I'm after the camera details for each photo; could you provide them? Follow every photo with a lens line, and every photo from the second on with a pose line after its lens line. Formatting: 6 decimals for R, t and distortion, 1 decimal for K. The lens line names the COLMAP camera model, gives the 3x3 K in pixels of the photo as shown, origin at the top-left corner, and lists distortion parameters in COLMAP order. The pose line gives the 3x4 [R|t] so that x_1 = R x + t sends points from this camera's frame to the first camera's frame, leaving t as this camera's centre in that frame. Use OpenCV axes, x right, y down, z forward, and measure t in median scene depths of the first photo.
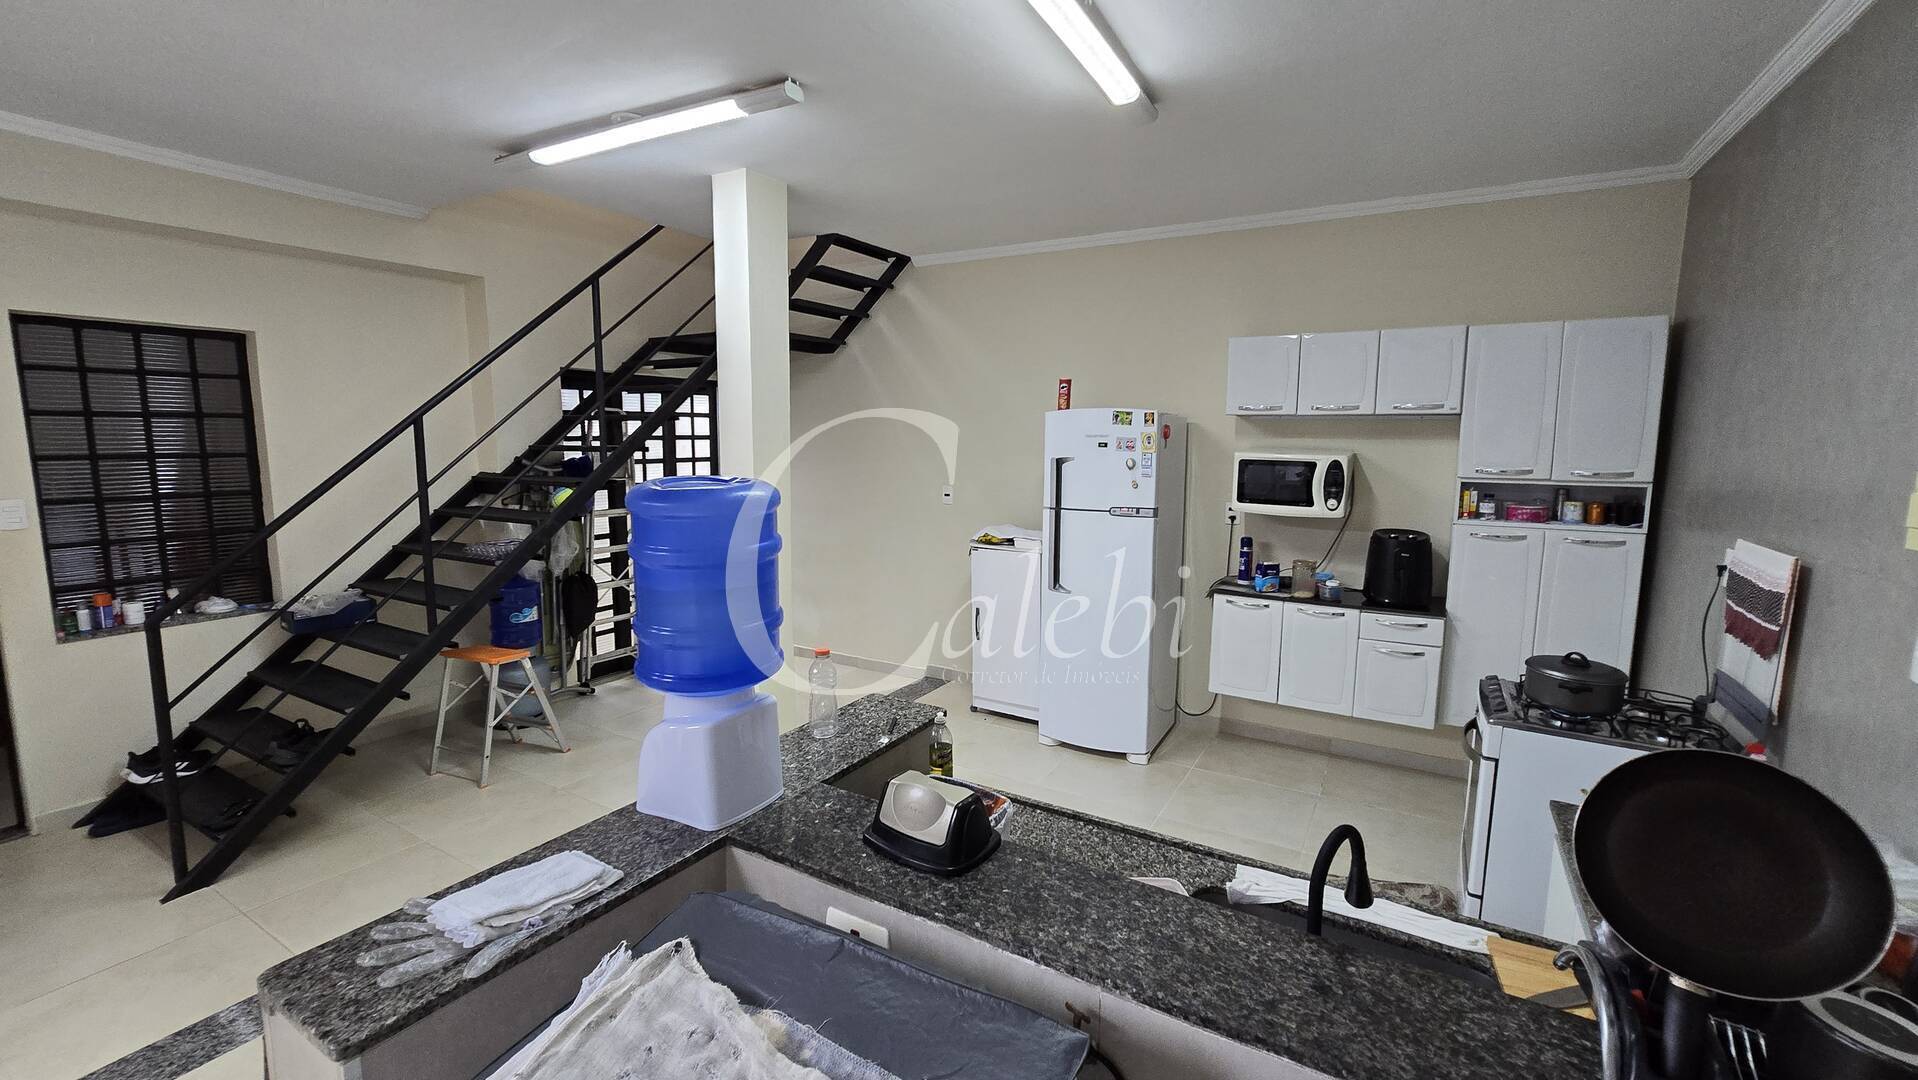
lens RADIAL K [[770.3, 0, 959.5], [0, 770.3, 528.0], [0, 0, 1]] dist [-0.022499, 0.004946]
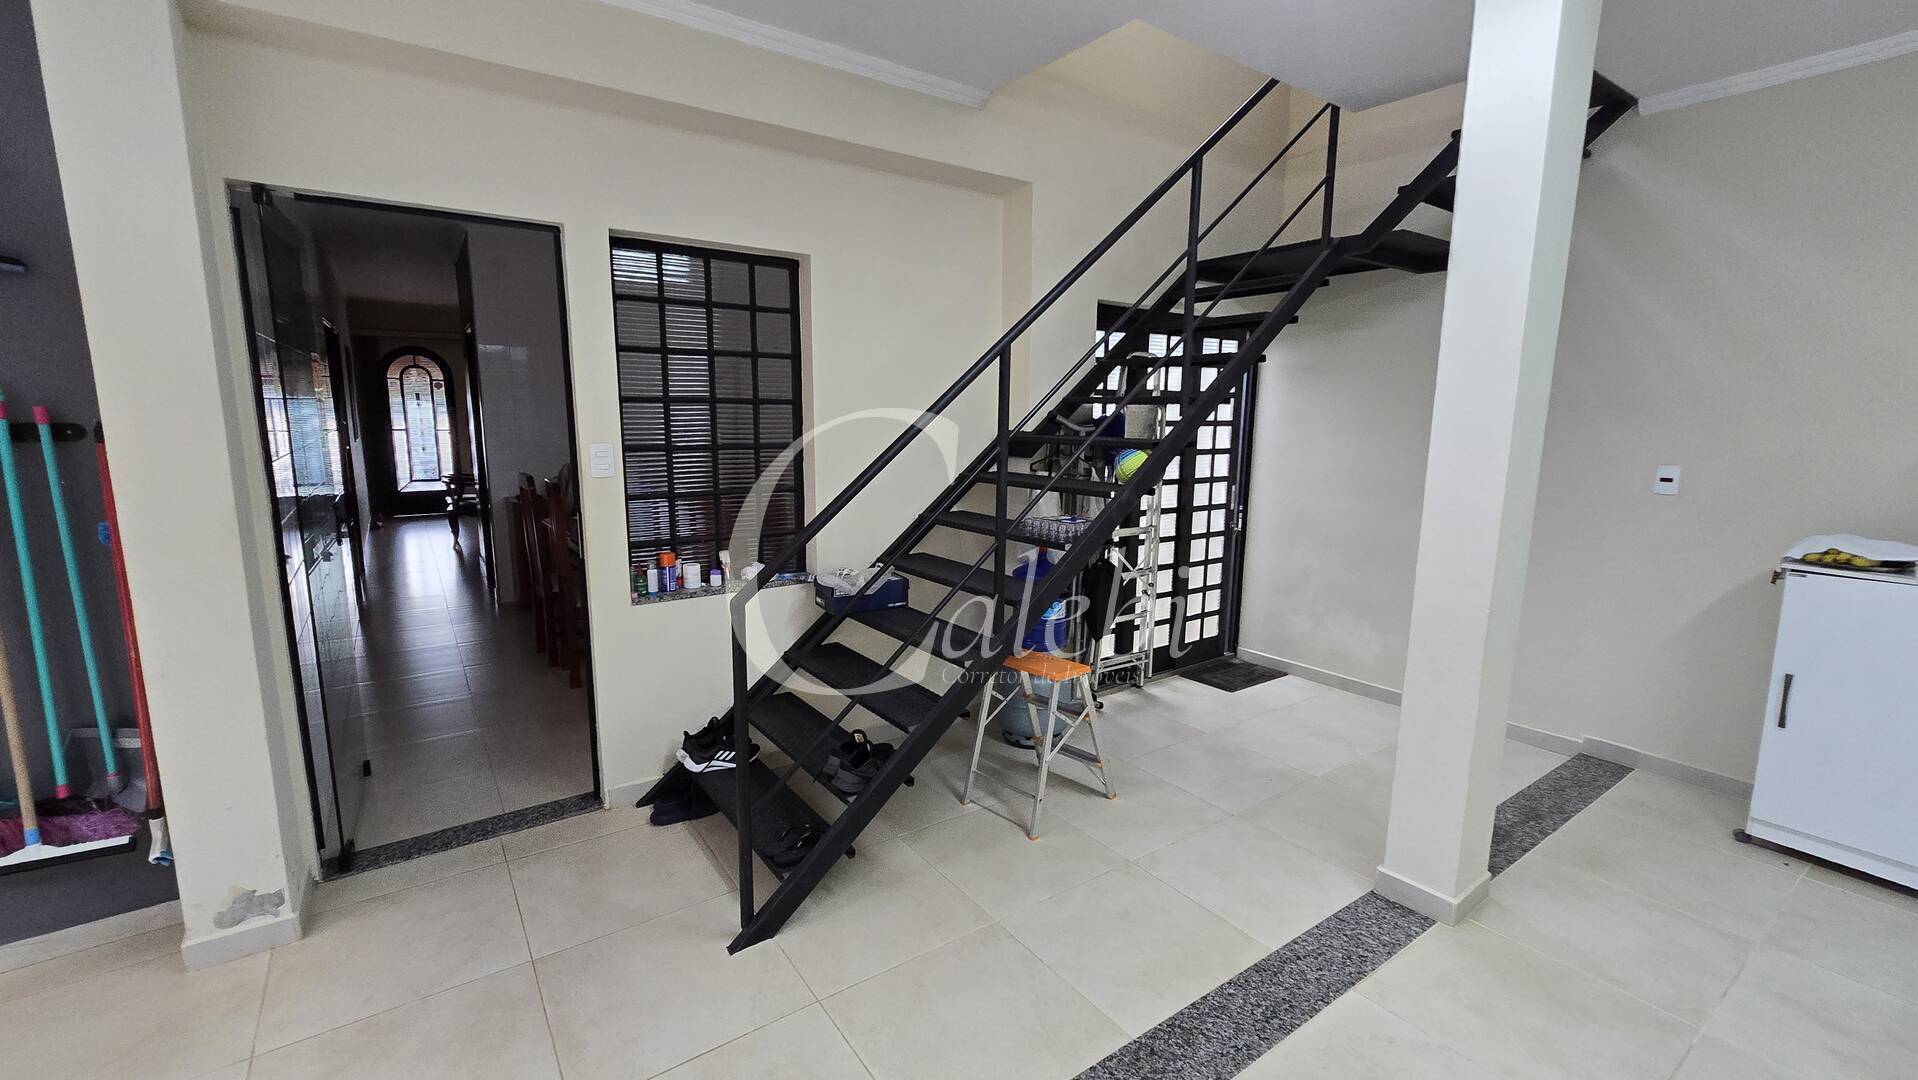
lens RADIAL K [[770.3, 0, 959.5], [0, 770.3, 528.0], [0, 0, 1]] dist [-0.022499, 0.004946]
pose [[0.910648, 0.062274, -0.408464, -0.423408], [-0.051861, 0.997986, 0.036529, 0.006064], [0.409916, -0.012081, 0.912043, 0.290692]]
